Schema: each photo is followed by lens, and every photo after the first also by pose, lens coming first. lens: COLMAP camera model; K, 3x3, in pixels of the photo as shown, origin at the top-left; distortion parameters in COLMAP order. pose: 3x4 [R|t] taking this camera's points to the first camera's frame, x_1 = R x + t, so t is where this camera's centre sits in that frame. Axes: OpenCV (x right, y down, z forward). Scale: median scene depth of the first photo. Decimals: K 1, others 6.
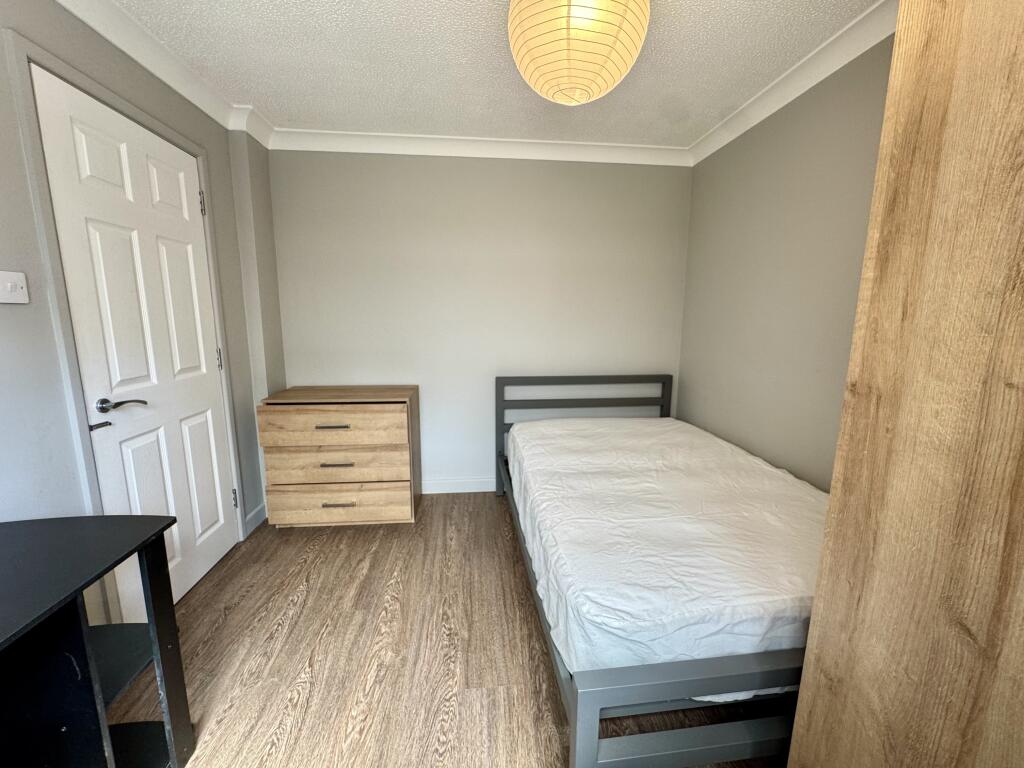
lens RADIAL K [[410.6, 0, 513.4], [0, 410.6, 383.2], [0, 0, 1]] dist [0.001416, 0.000069]
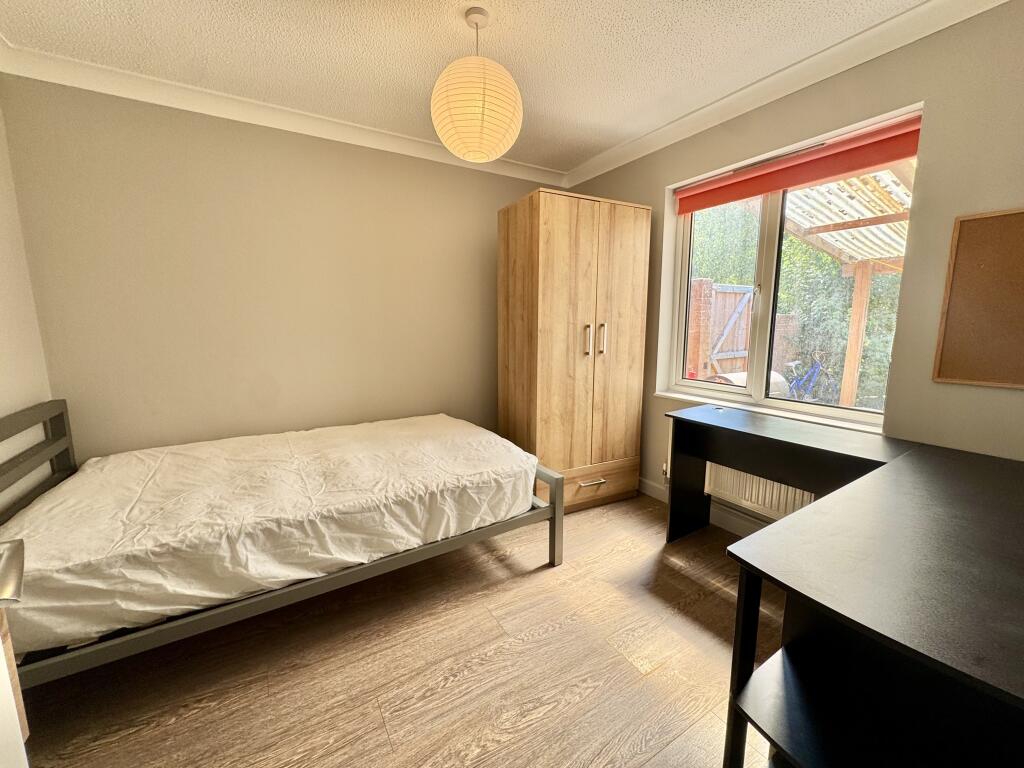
lens RADIAL K [[410.6, 0, 510.0], [0, 410.6, 383.4], [0, 0, 1]] dist [0.001416, 0.000069]
pose [[-0.426666, -0.137132, 0.893952, -0.959885], [0.147122, 0.964748, 0.218211, -0.154604], [-0.892363, 0.224624, -0.391450, 1.185132]]
